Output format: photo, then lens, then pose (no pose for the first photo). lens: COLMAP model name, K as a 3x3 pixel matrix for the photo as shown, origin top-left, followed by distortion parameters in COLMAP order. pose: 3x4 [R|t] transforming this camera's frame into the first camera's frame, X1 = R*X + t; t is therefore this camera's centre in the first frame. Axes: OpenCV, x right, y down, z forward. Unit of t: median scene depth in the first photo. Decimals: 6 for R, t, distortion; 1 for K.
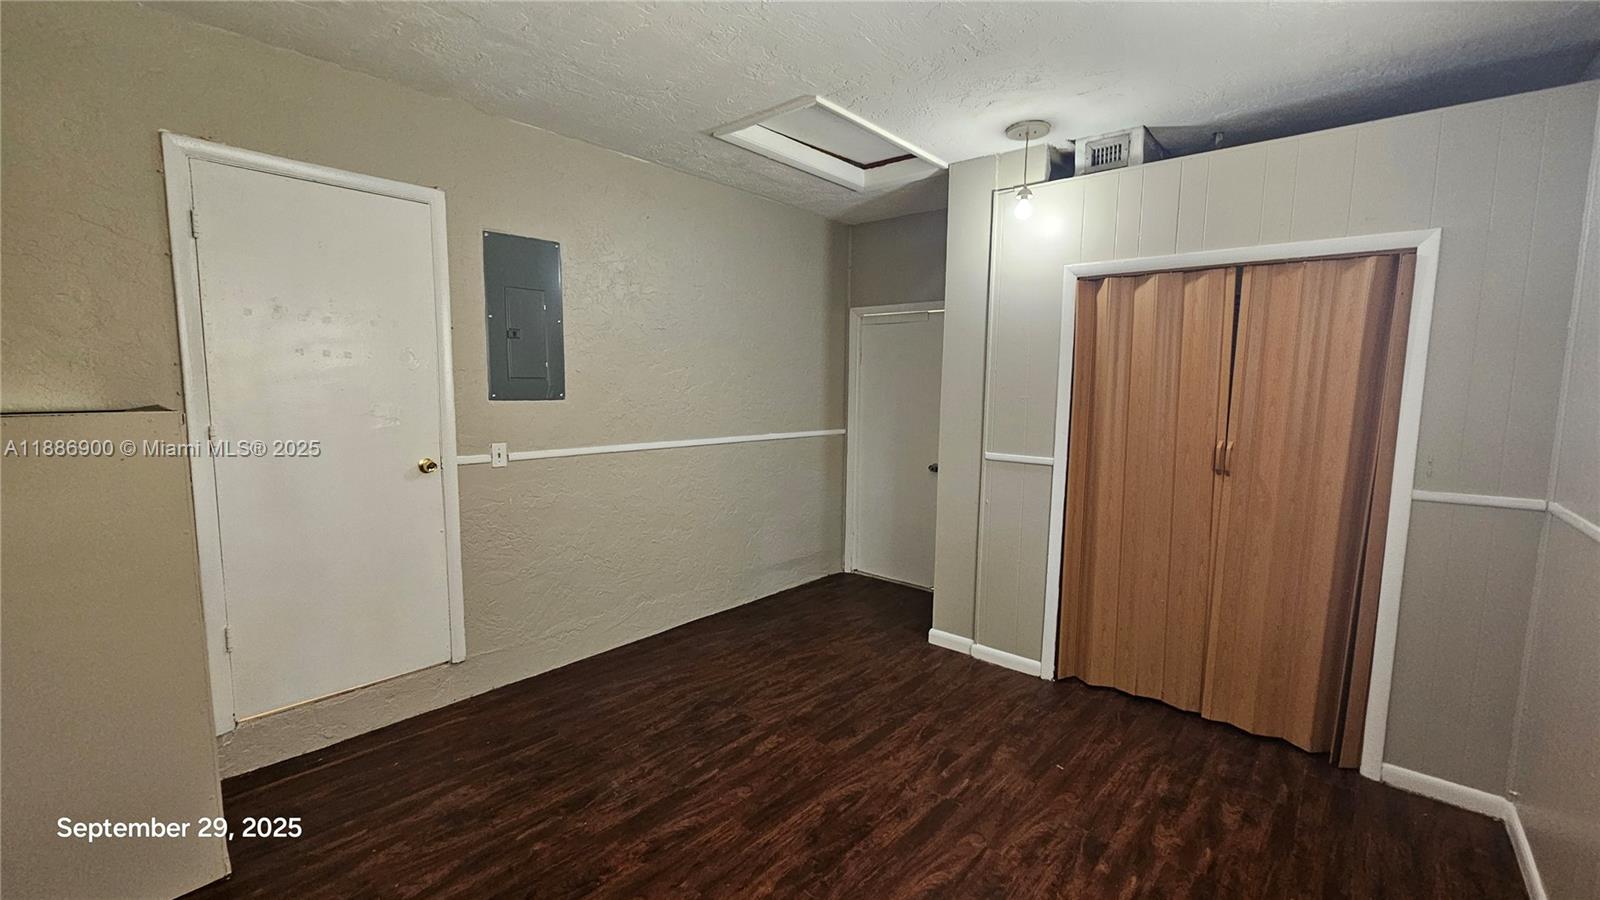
lens RADIAL K [[657.6, 0, 800.9], [0, 657.6, 446.8], [0, 0, 1]] dist [0.004205, 0.000171]
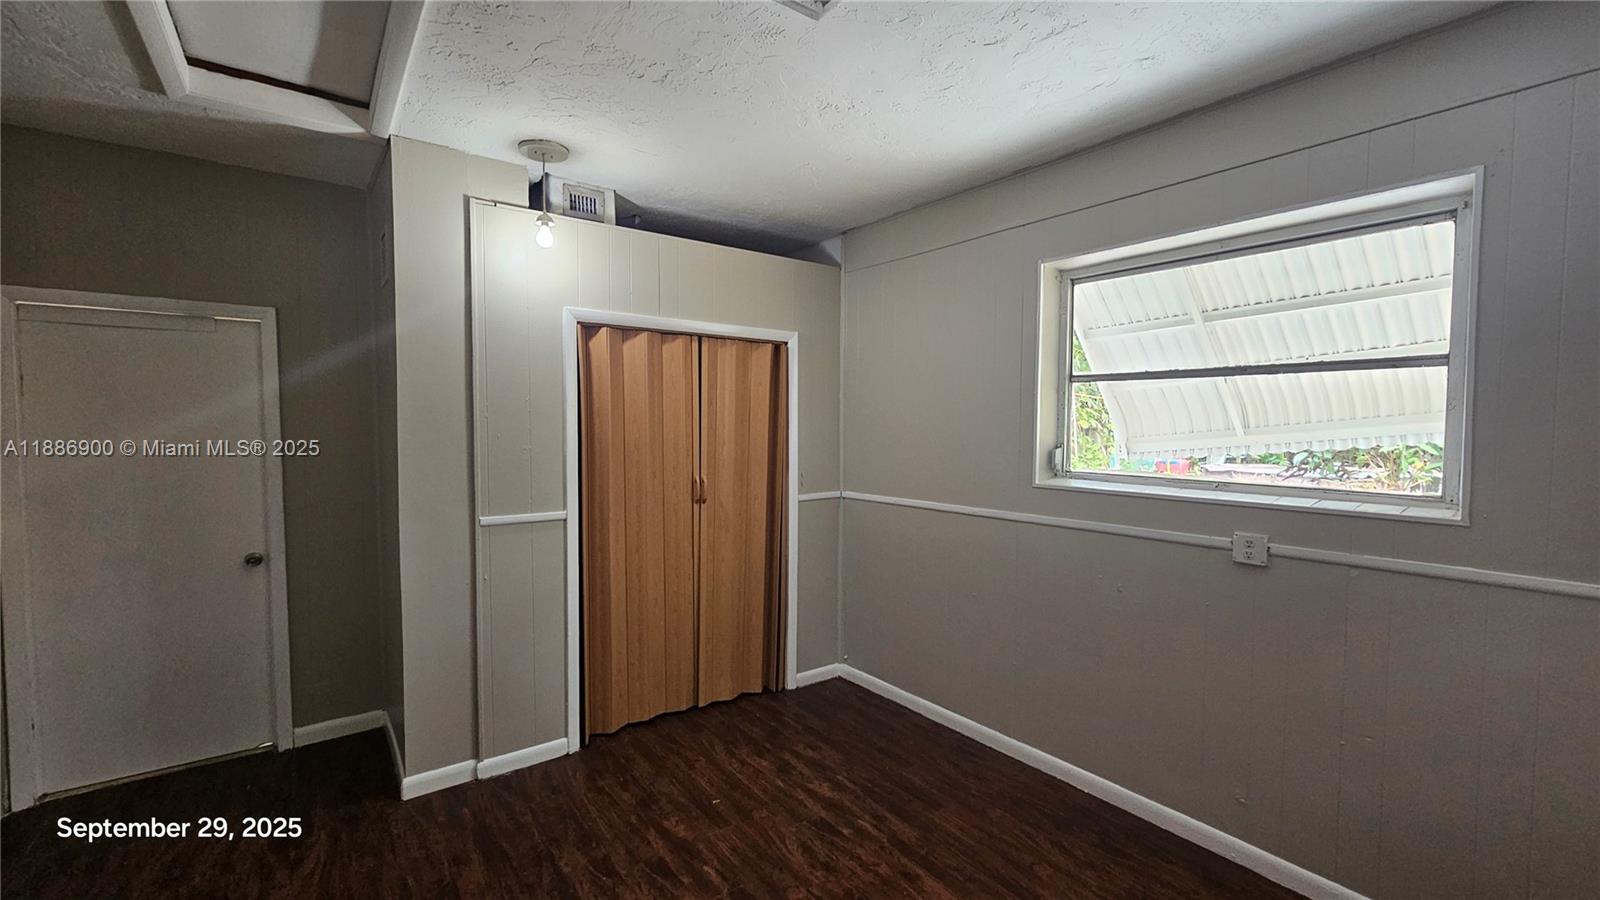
lens RADIAL K [[657.6, 0, 795.8], [0, 657.6, 447.9], [0, 0, 1]] dist [0.004205, 0.000171]
pose [[0.225561, -0.050683, 0.972910, -0.485006], [0.093846, 0.995132, 0.030083, -0.076188], [-0.969698, 0.084518, 0.229220, 0.513899]]
